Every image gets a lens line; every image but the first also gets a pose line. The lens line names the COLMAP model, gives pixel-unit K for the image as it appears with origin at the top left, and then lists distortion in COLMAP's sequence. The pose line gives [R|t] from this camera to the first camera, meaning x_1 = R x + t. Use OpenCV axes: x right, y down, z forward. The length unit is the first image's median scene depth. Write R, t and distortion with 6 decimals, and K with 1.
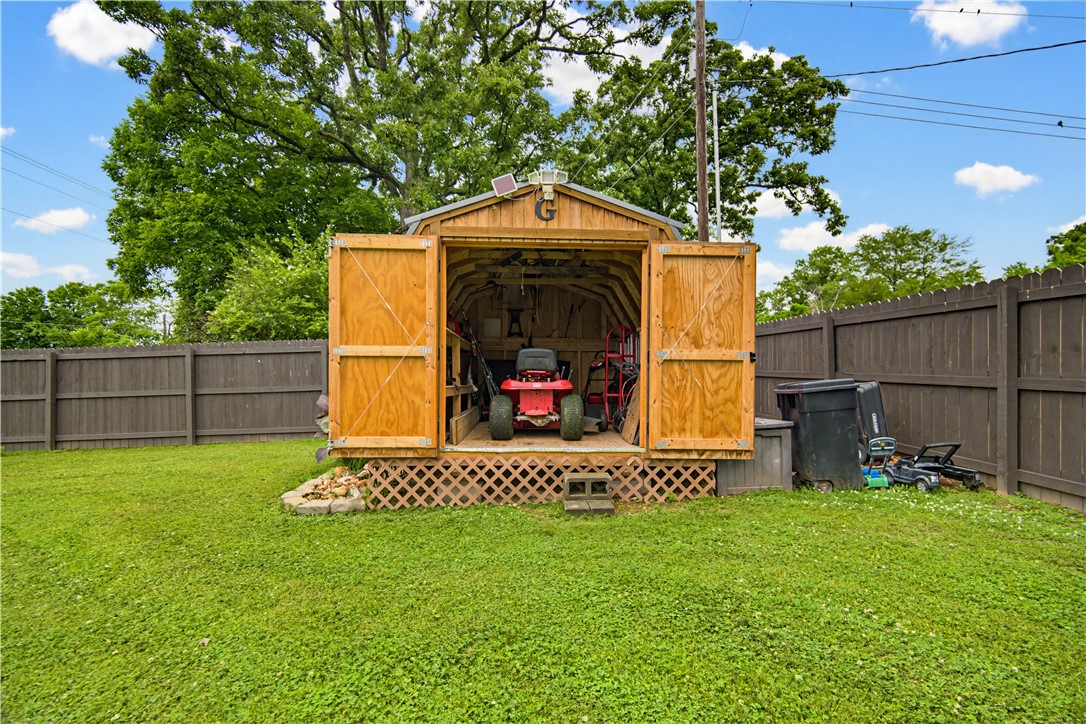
lens RADIAL K [[480.8, 0, 555.1], [0, 480.8, 380.9], [0, 0, 1]] dist [0.020901, -0.006488]
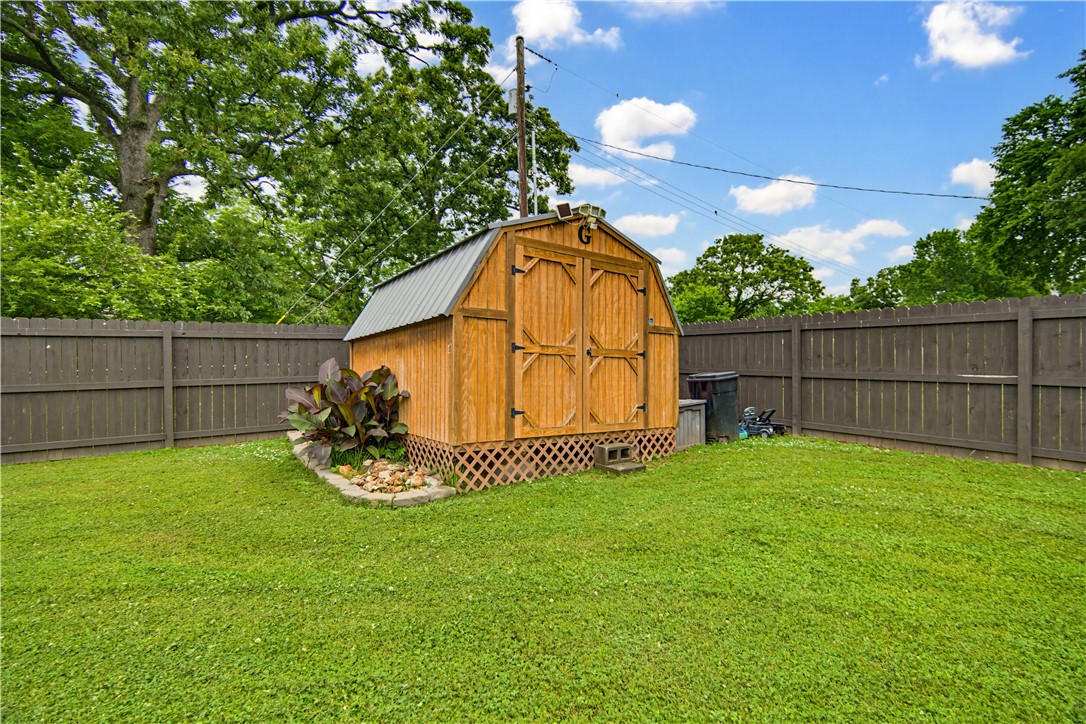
lens RADIAL K [[480.8, 0, 526.8], [0, 480.8, 377.2], [0, 0, 1]] dist [0.020901, -0.006488]
pose [[0.840963, -0.003221, 0.541084, -0.743846], [0.003150, 0.999994, 0.001057, 0.009631], [-0.541084, 0.000815, 0.840968, 0.030138]]
